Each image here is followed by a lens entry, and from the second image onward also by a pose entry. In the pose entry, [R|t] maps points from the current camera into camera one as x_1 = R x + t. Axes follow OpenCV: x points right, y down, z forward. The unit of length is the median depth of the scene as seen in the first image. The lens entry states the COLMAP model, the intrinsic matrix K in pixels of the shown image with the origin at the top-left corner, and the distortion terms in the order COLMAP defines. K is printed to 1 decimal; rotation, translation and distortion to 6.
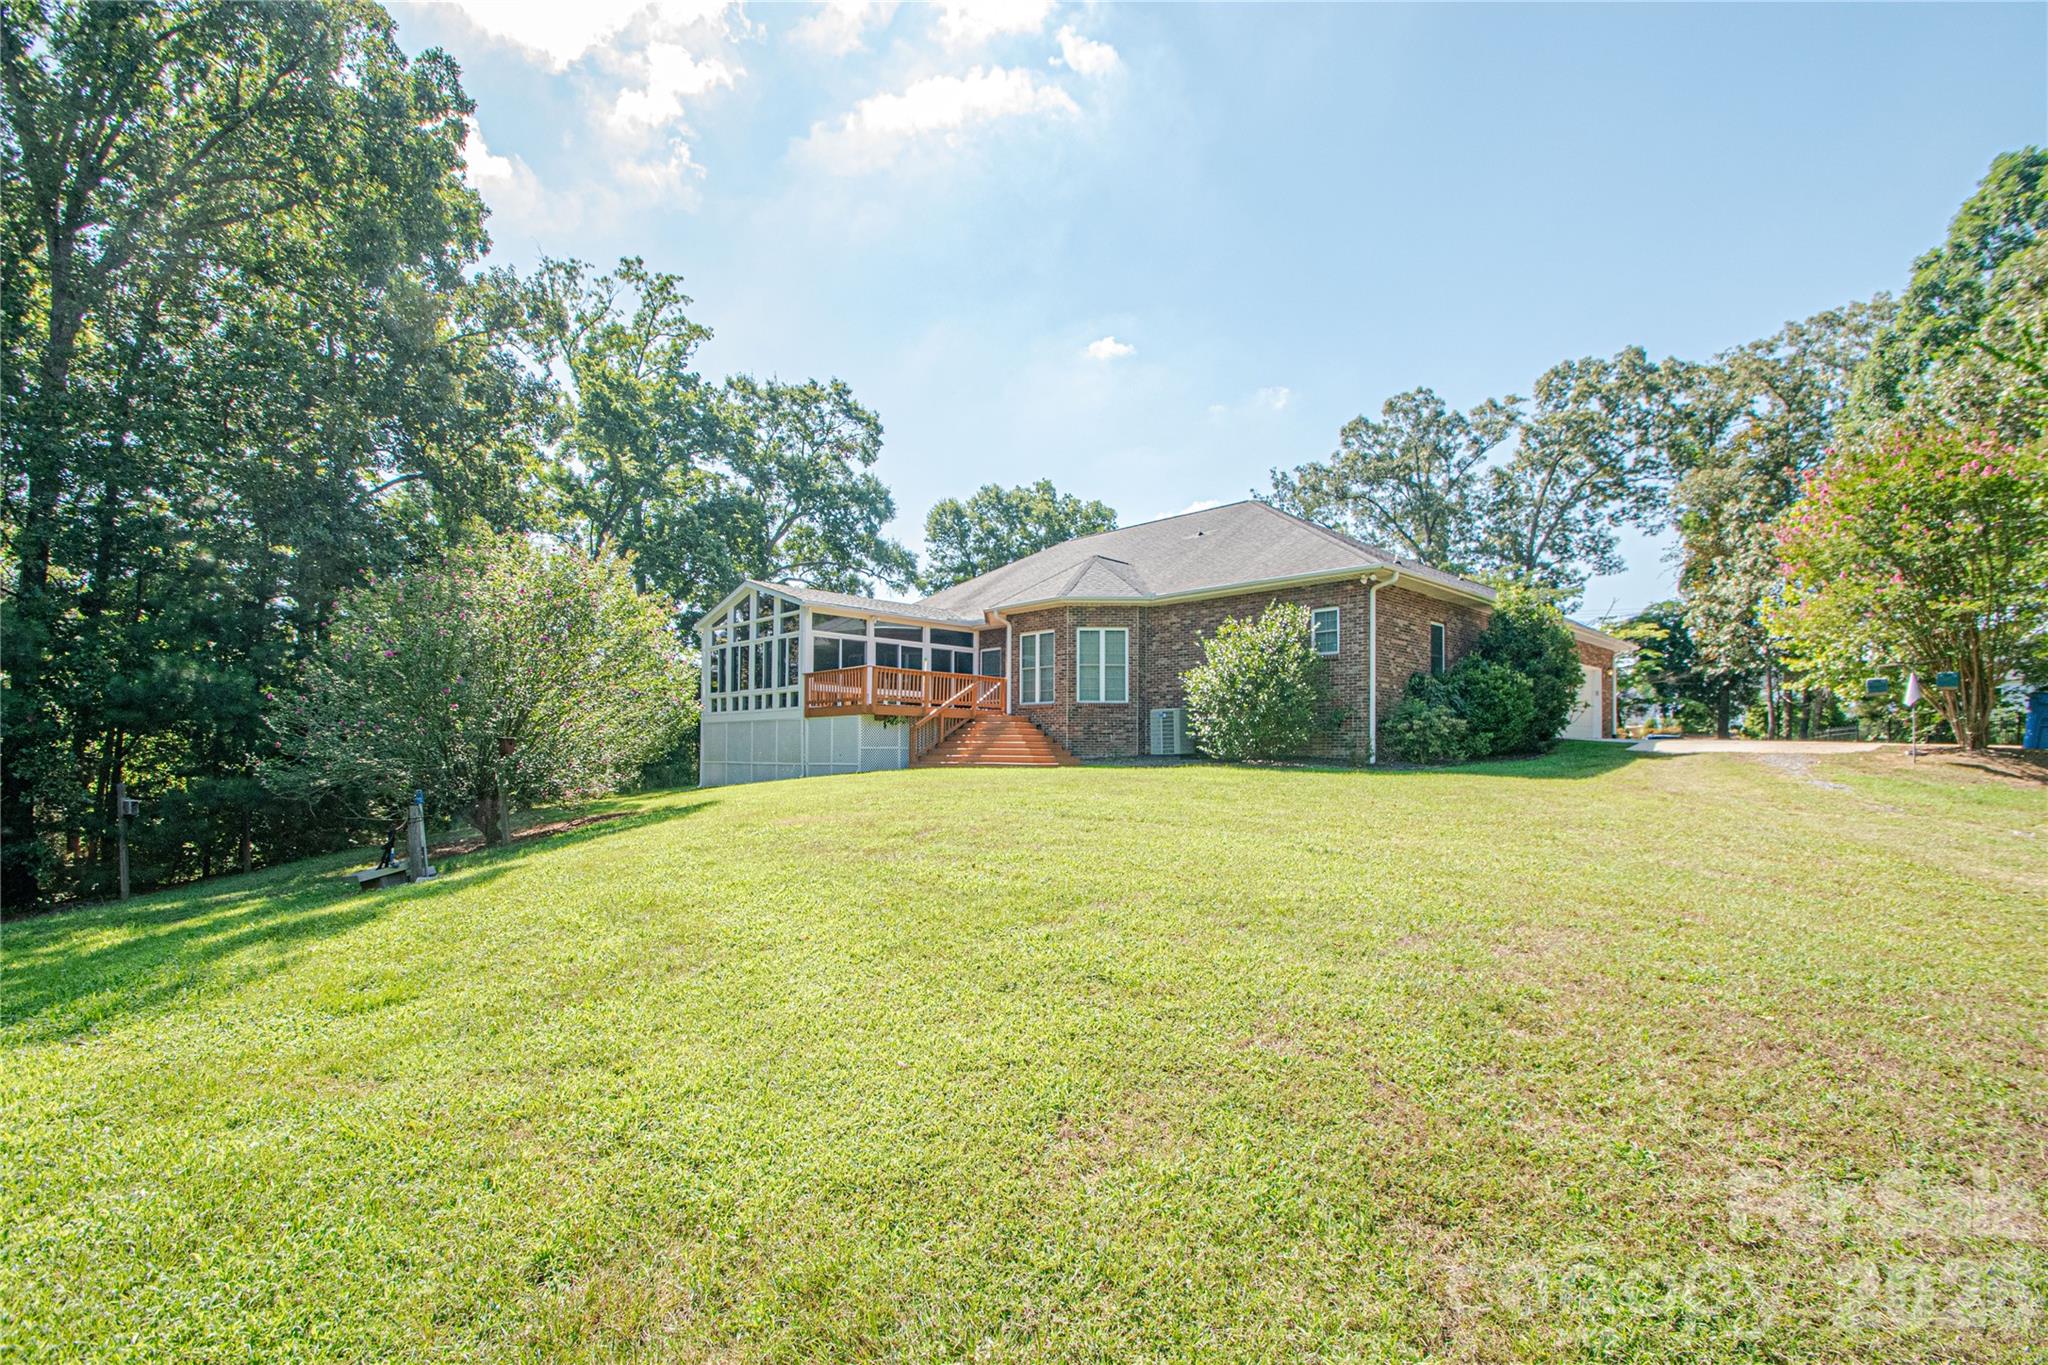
lens RADIAL K [[1010.7, 0, 930.6], [0, 1010.7, 748.1], [0, 0, 1]] dist [0.001682, -0.000966]
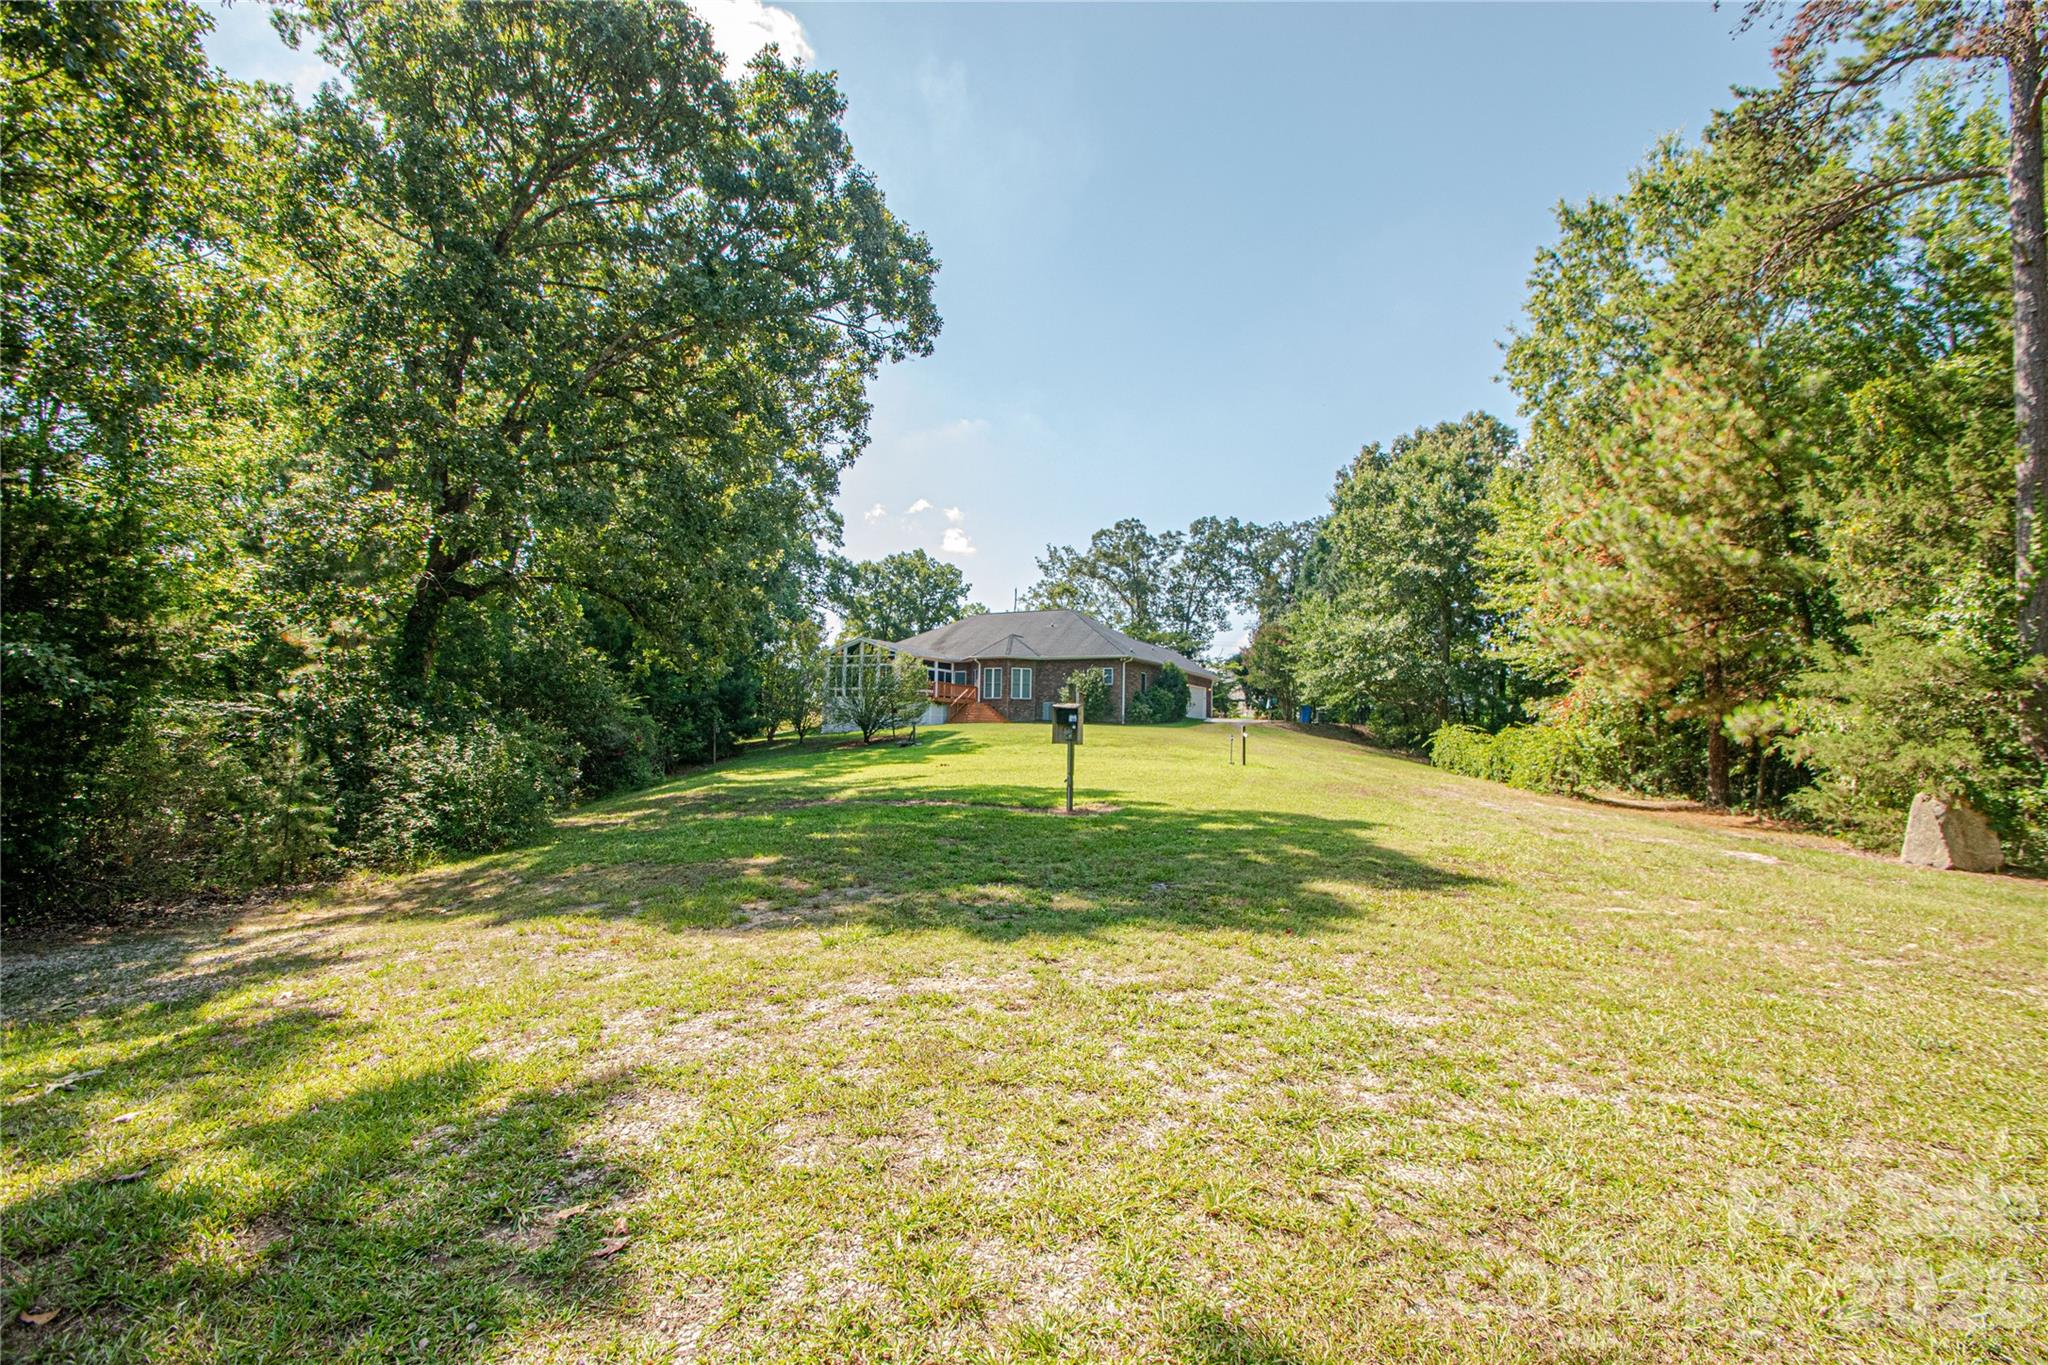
lens RADIAL K [[916.0, 0, 1023.1], [0, 916.0, 654.9], [0, 0, 1]] dist [0.001689, -0.010201]
pose [[0.942818, 0.040307, 0.330863, -0.297770], [-0.016040, 0.996998, -0.075752, 0.009850], [-0.332923, 0.066114, 0.940633, -0.580745]]
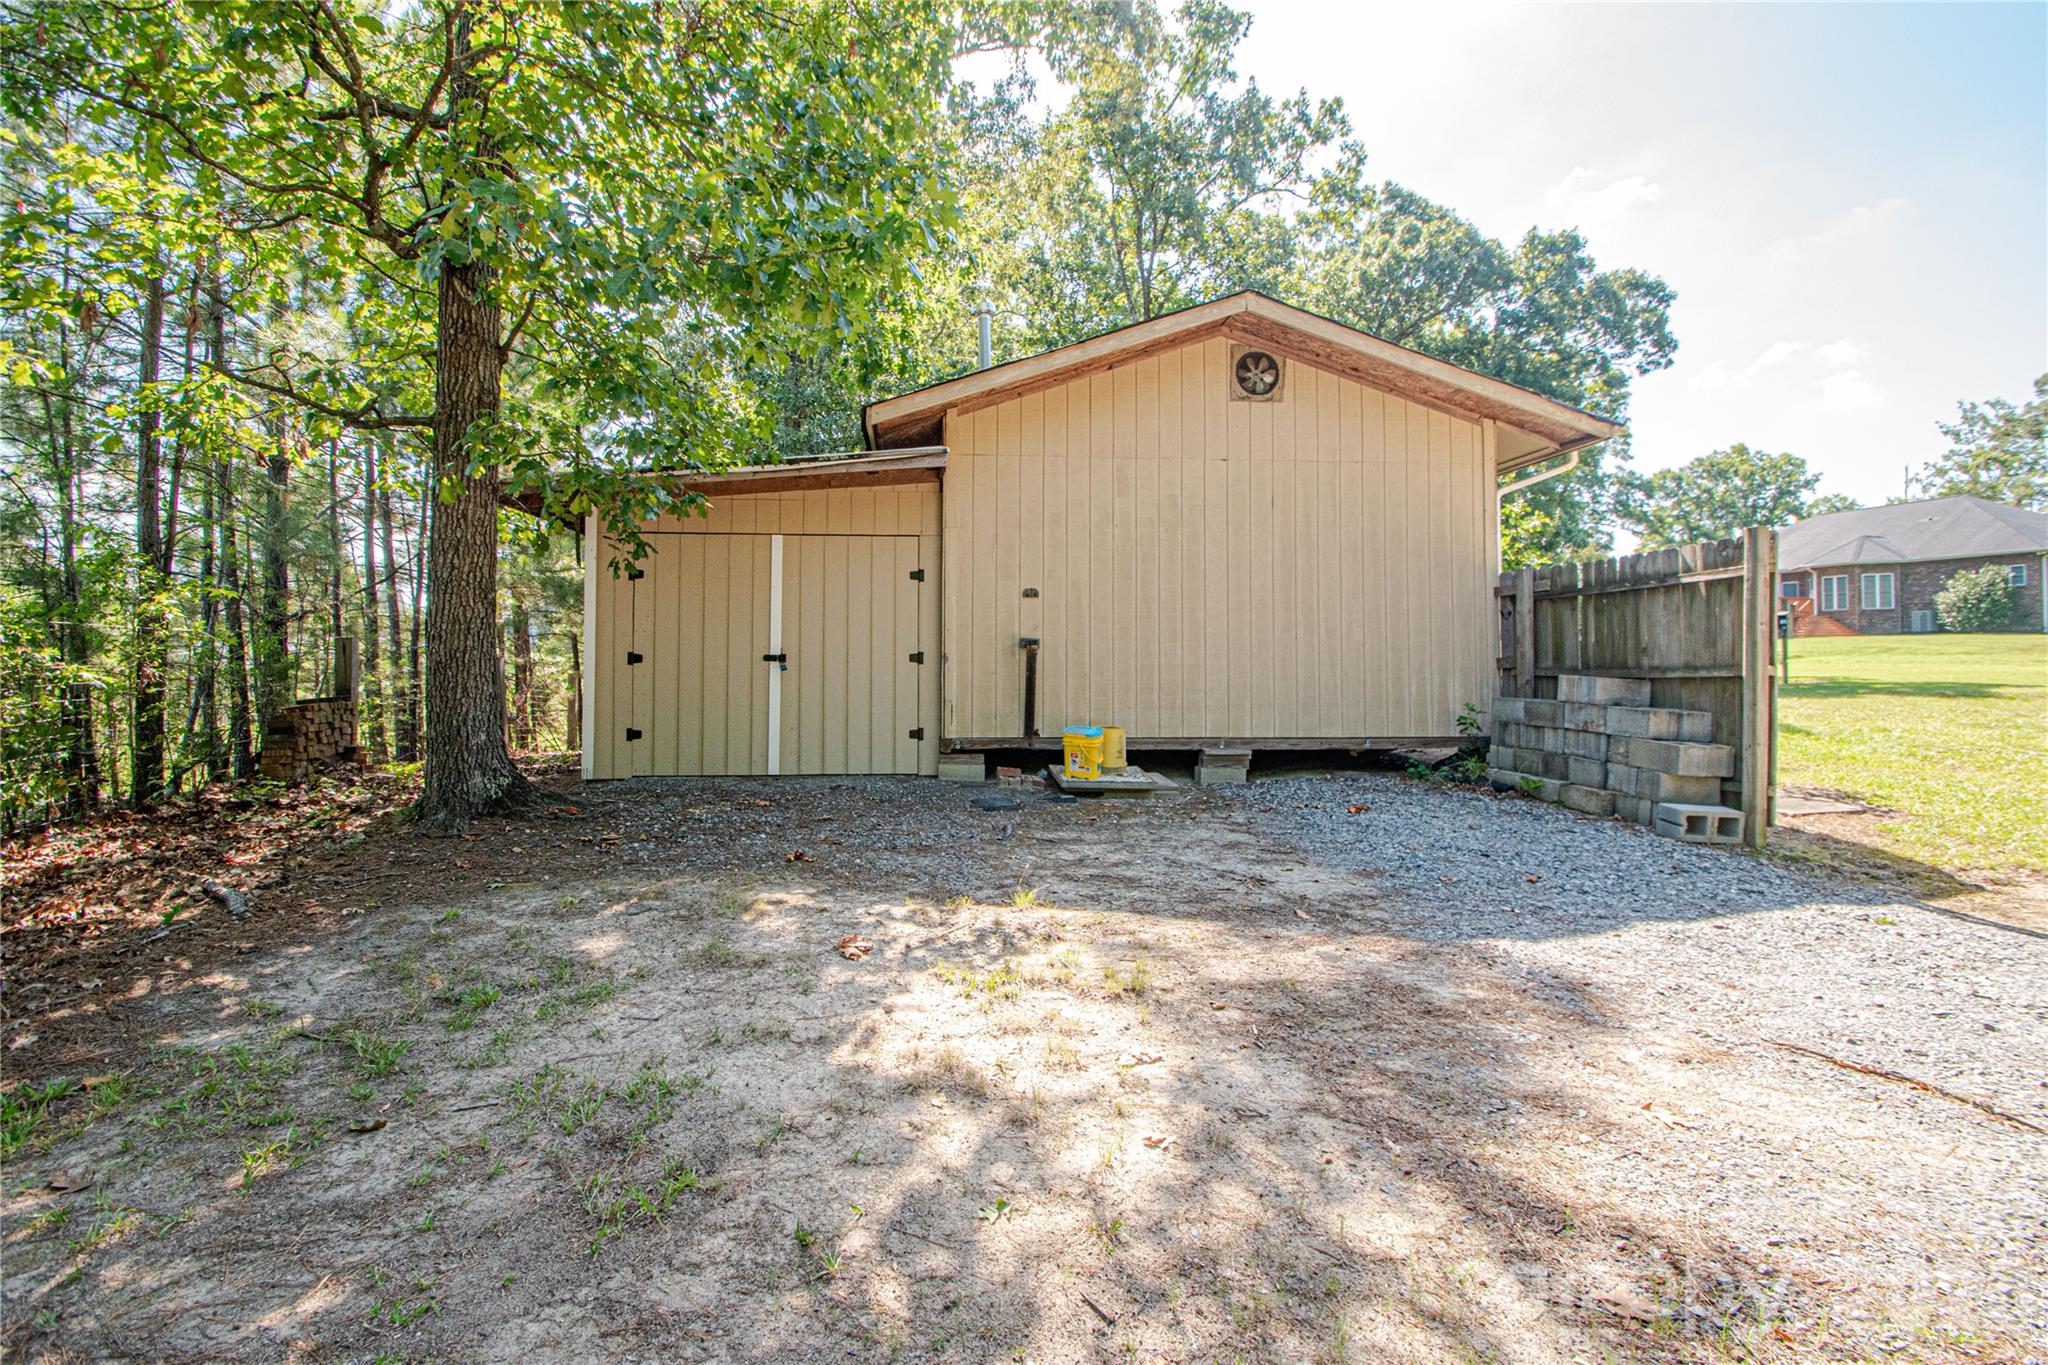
lens RADIAL K [[914.9, 0, 971.1], [0, 914.9, 643.0], [0, 0, 1]] dist [0.001031, -0.009641]
pose [[0.878918, -0.013715, -0.476775, -0.317965], [0.008163, 0.999873, -0.013715, 0.020445], [0.476903, 0.008163, 0.878918, -0.844933]]
